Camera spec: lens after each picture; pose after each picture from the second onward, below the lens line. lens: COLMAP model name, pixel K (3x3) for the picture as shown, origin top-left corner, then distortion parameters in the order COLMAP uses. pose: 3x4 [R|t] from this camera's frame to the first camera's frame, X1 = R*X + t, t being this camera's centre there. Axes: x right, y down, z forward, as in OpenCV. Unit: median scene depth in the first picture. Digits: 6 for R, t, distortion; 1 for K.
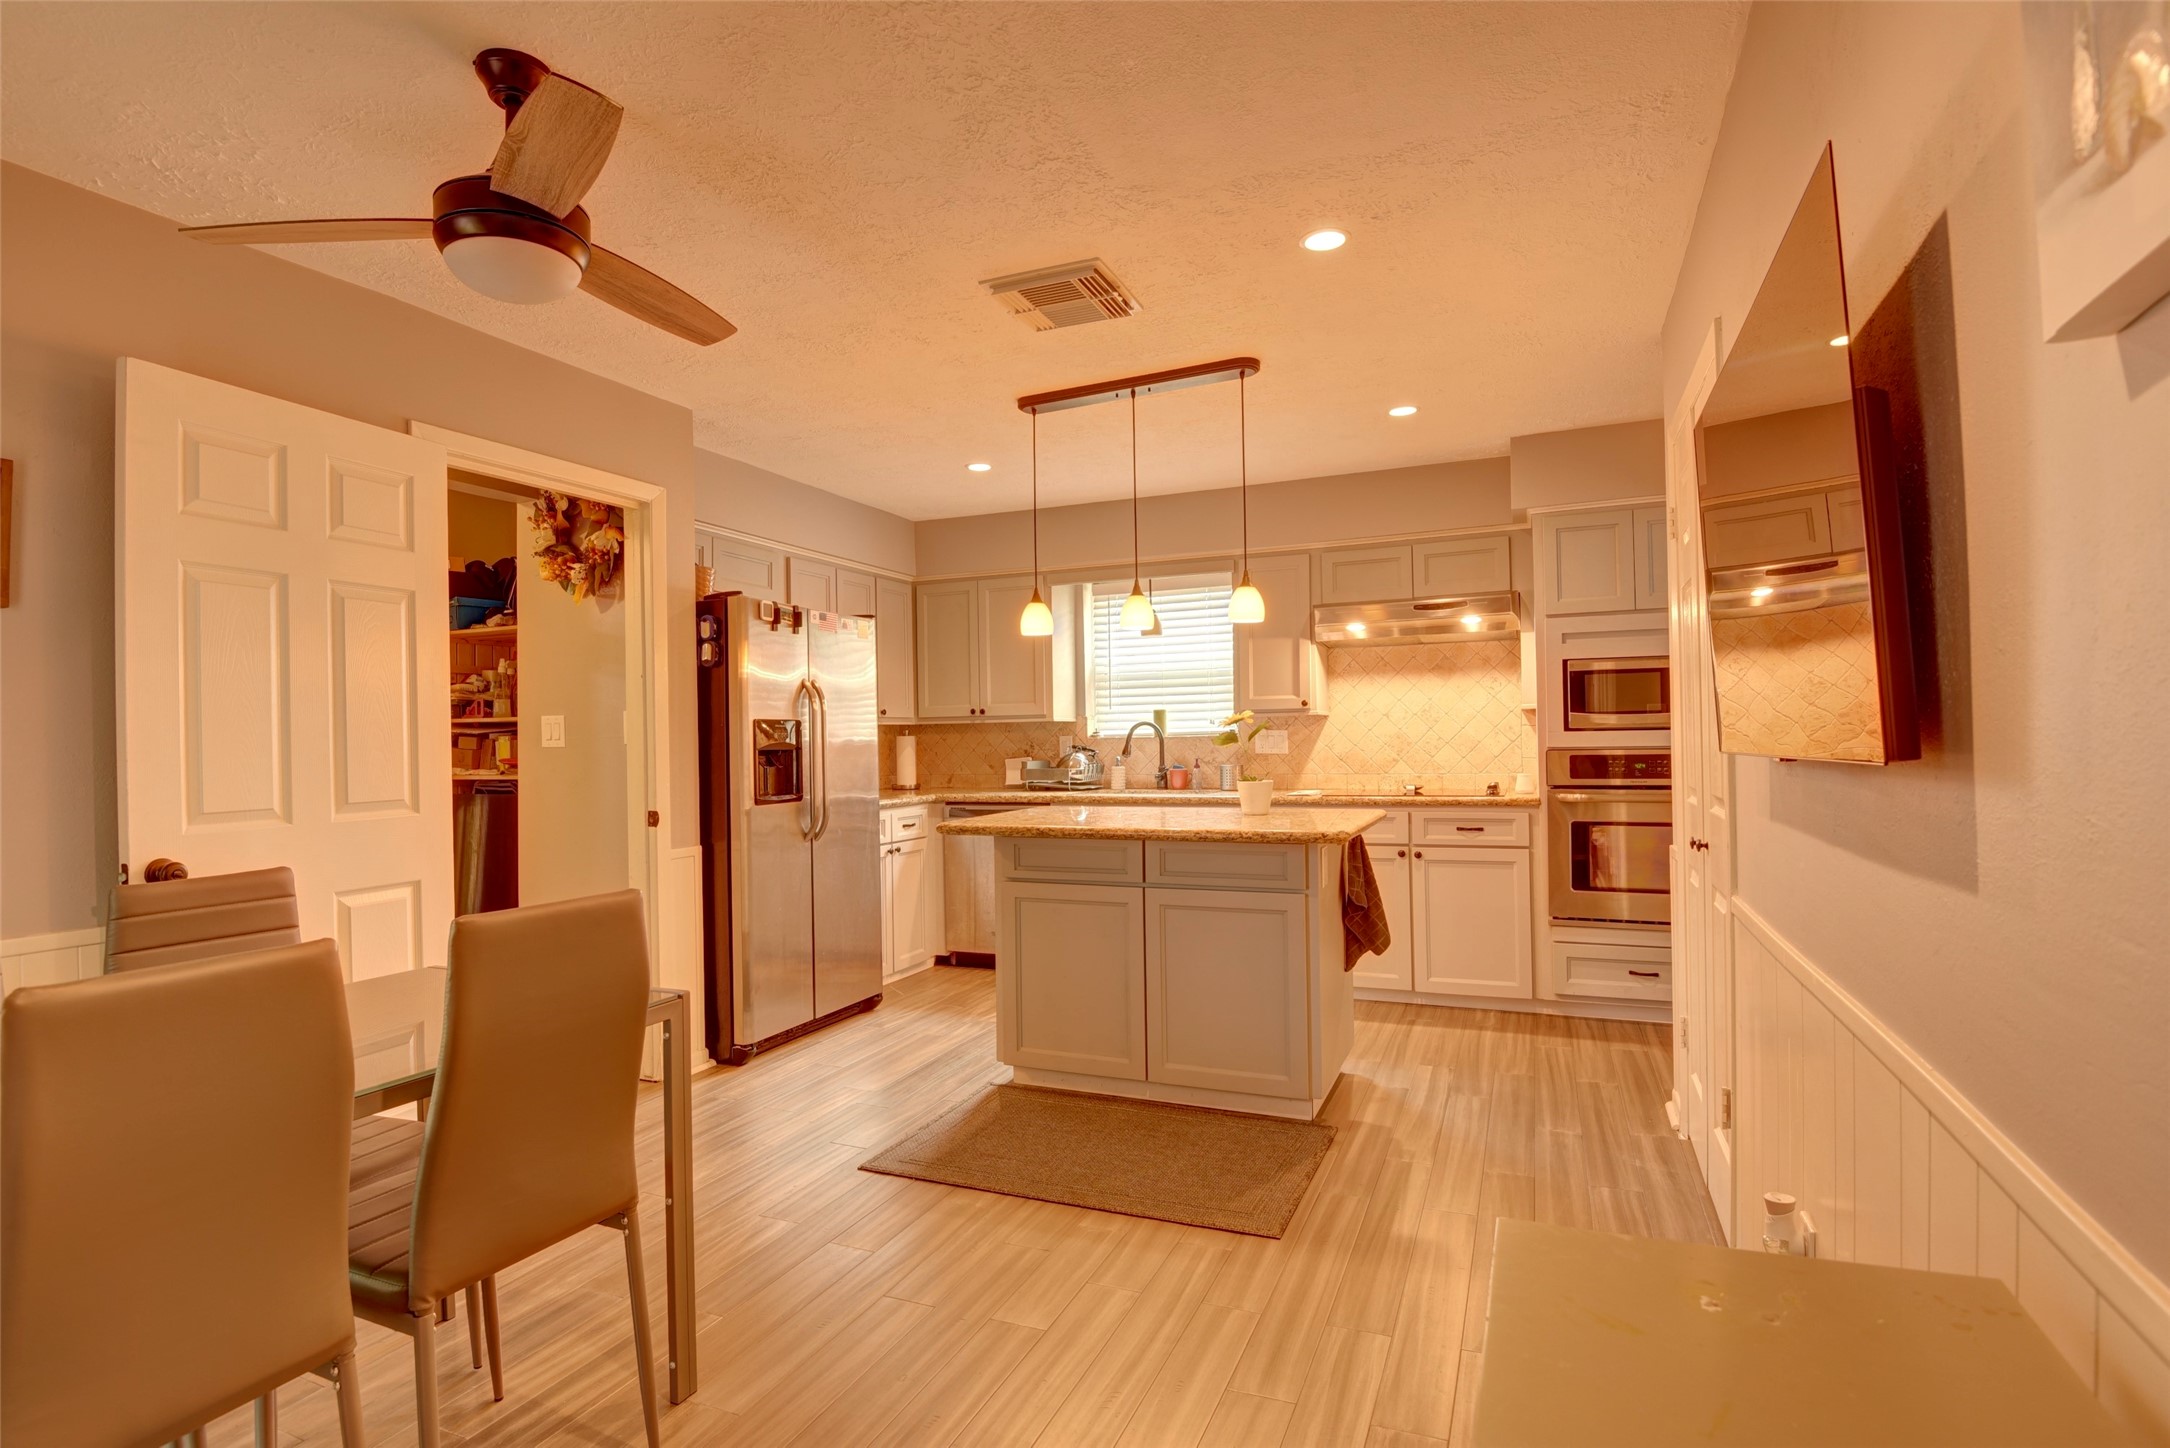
lens RADIAL K [[1065.9, 0, 1091.2], [0, 1065.9, 734.0], [0, 0, 1]] dist [-0.056330, -0.000173]
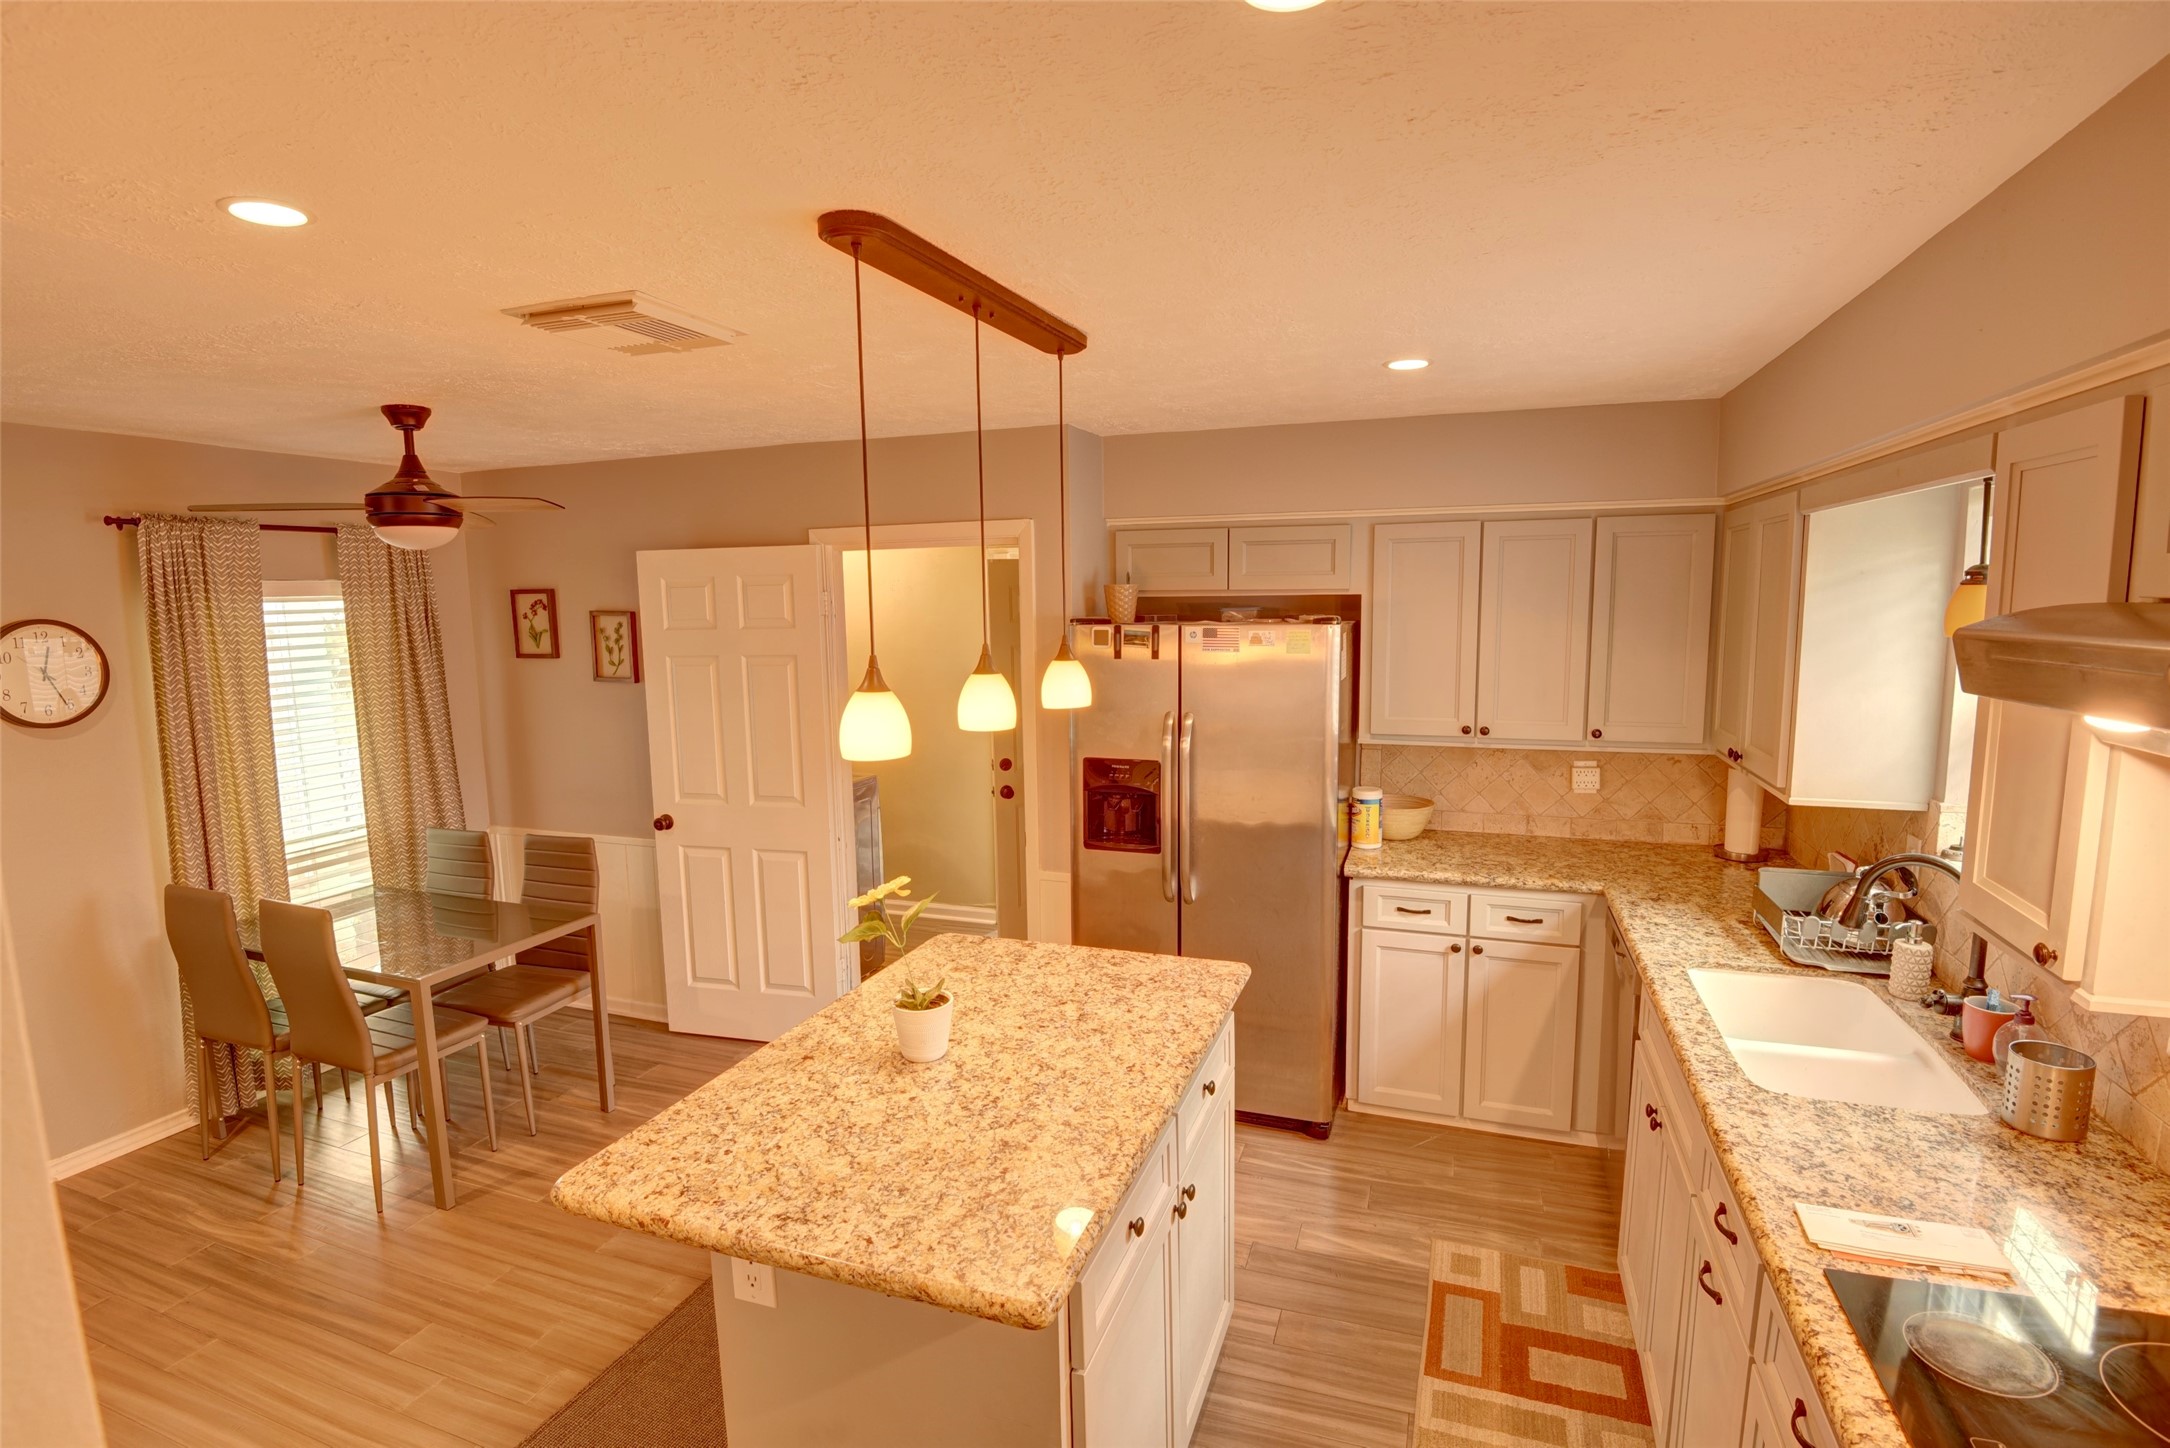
lens RADIAL K [[1029.4, 0, 1085.0], [0, 1029.4, 724.0], [0, 0, 1]] dist [-0.000640, -0.024808]
pose [[0.050693, 0.140502, -0.988782, 0.535620], [0.022641, 0.989639, 0.141785, -0.161027], [0.998458, -0.029575, 0.046987, 0.898444]]
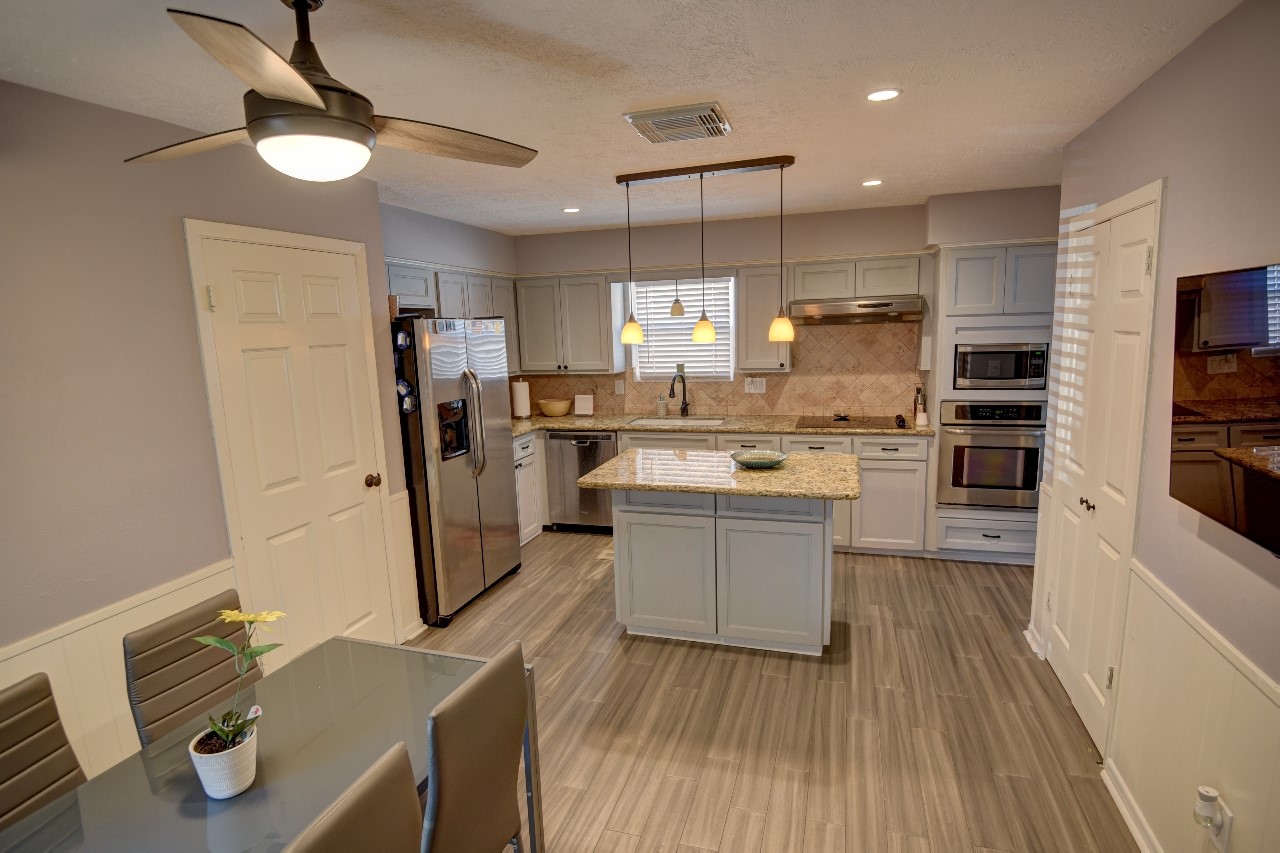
lens RADIAL K [[651.1, 0, 633.8], [0, 651.1, 430.7], [0, 0, 1]] dist [-0.055926, -0.001354]
pose [[0.995778, -0.030302, 0.086653, -0.119603], [0.015691, 0.986240, 0.164571, -0.111911], [-0.090447, -0.162516, 0.982552, 0.085925]]
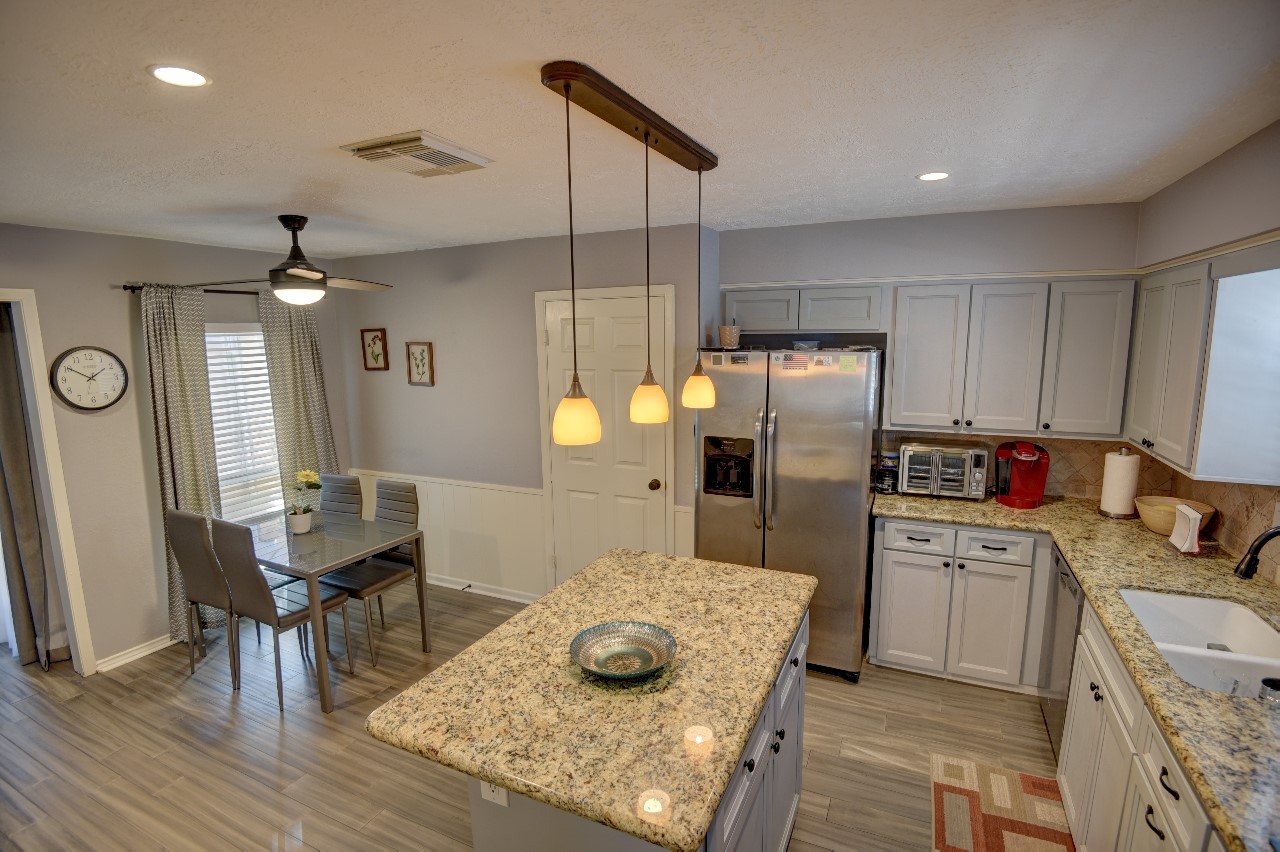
lens RADIAL K [[594.2, 0, 640.0], [0, 594.2, 426.0], [0, 0, 1]] dist [-0.002774, -0.026548]
pose [[-0.037670, 0.170531, -0.984632, 0.465857], [0.022510, 0.985226, 0.169773, -0.159680], [0.999037, -0.015768, -0.040952, 0.885032]]
